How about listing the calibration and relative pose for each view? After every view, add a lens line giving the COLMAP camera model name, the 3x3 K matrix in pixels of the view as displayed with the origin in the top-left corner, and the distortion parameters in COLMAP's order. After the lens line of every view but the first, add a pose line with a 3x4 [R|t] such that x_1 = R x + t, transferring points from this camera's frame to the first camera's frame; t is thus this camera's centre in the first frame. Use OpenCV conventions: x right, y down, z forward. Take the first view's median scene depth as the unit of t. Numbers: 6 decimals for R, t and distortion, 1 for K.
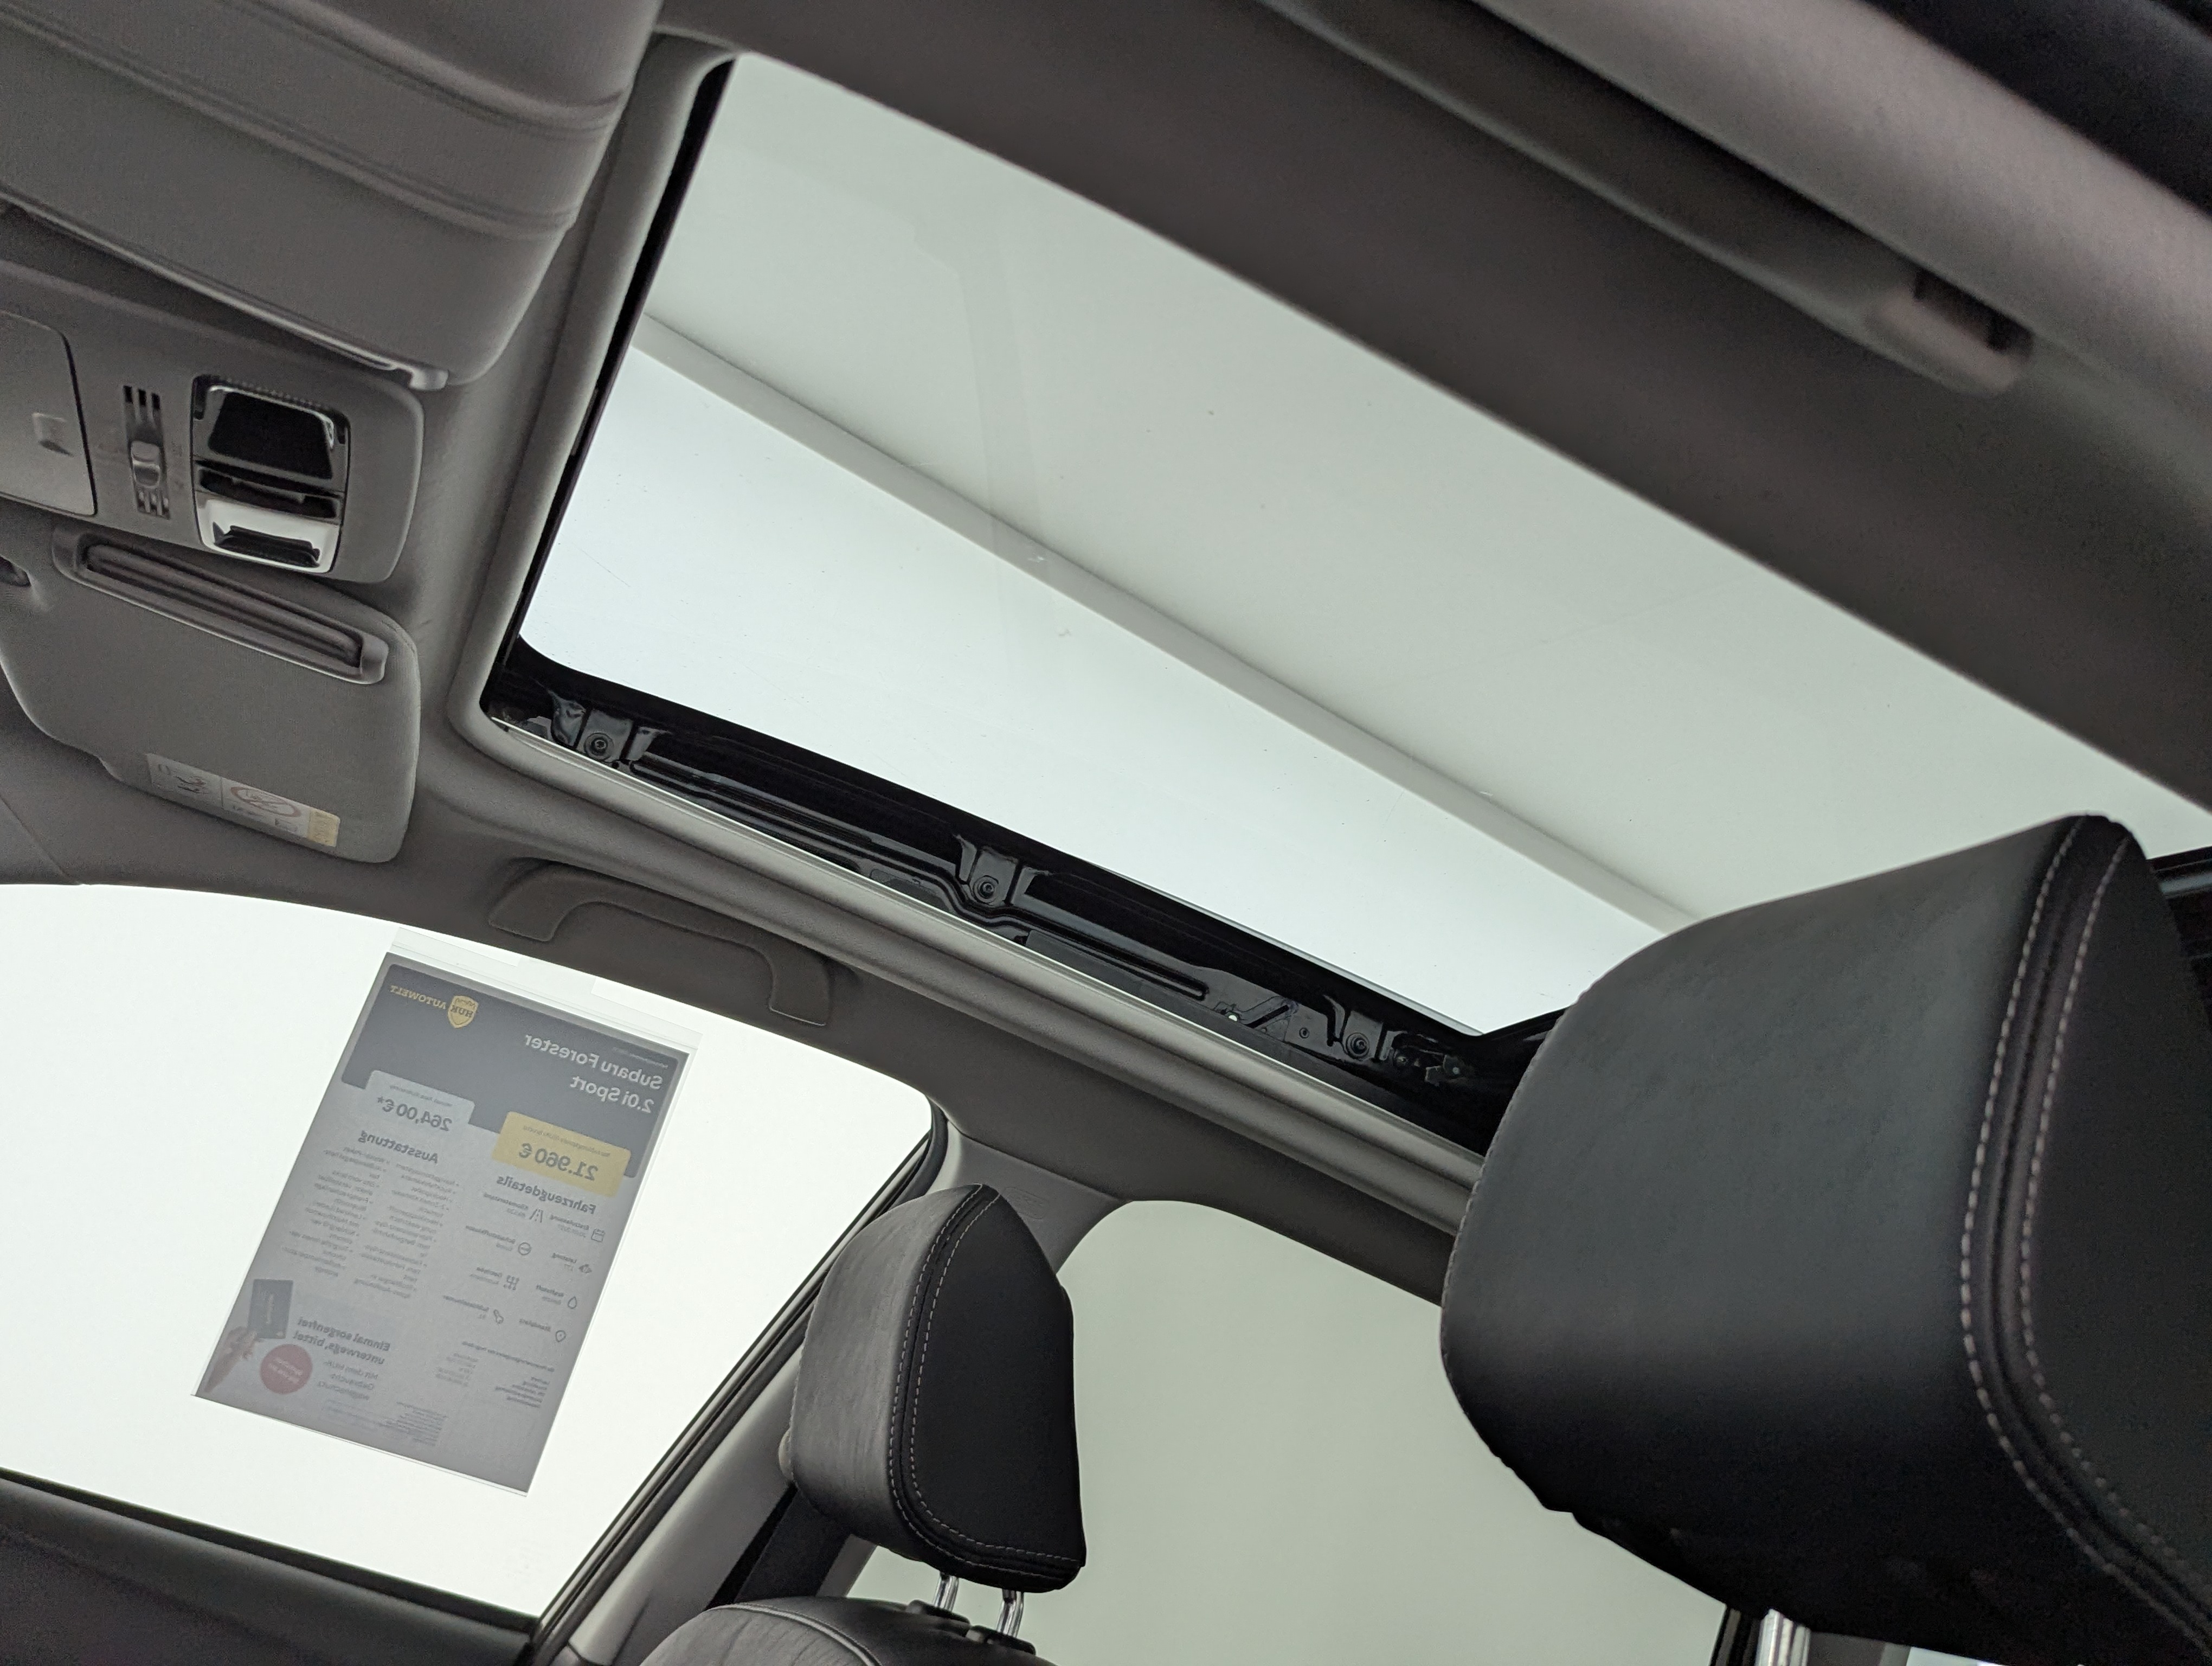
lens RADIAL K [[2152.0, 0, 1106.0], [0, 2152.0, 833.0], [0, 0, 1]] dist [0.044766, -0.014019]
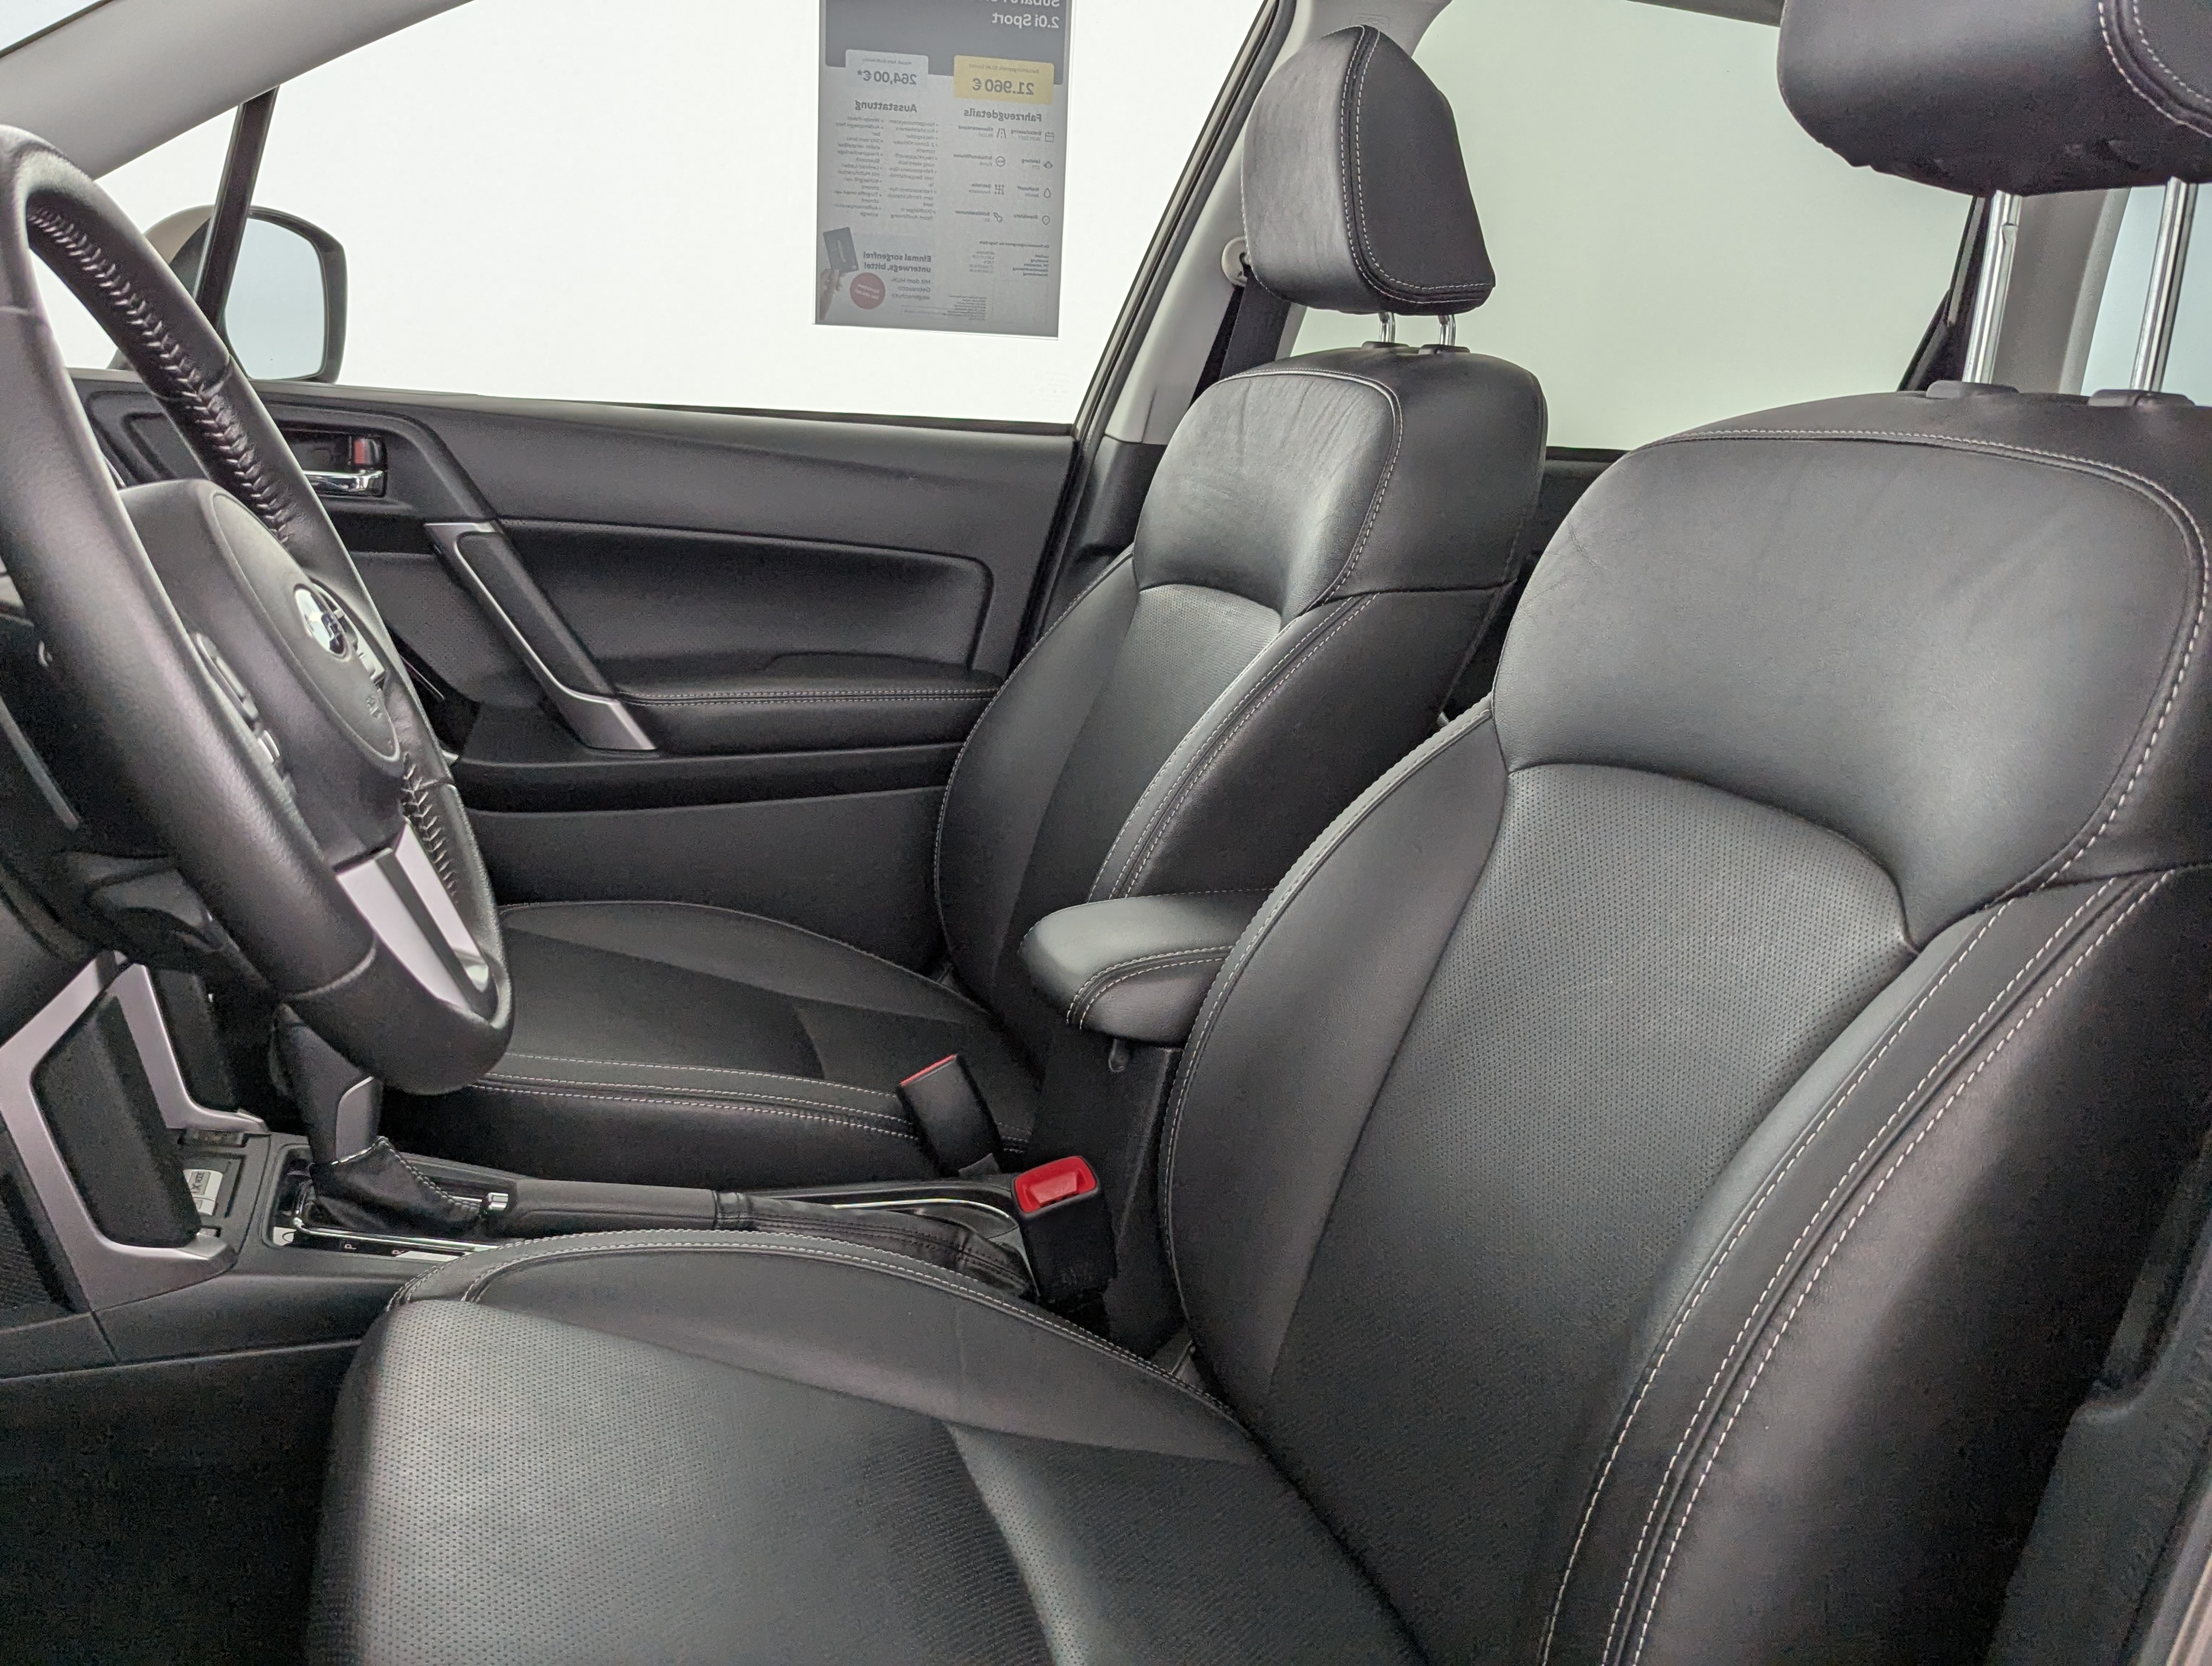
lens RADIAL K [[2152.0, 0, 1106.0], [0, 2152.0, 833.0], [0, 0, 1]] dist [0.044766, -0.014019]
pose [[0.967570, -0.200158, -0.154095, -0.091828], [0.251170, 0.827229, 0.502599, -0.113603], [0.026873, -0.525004, 0.850675, -0.322440]]
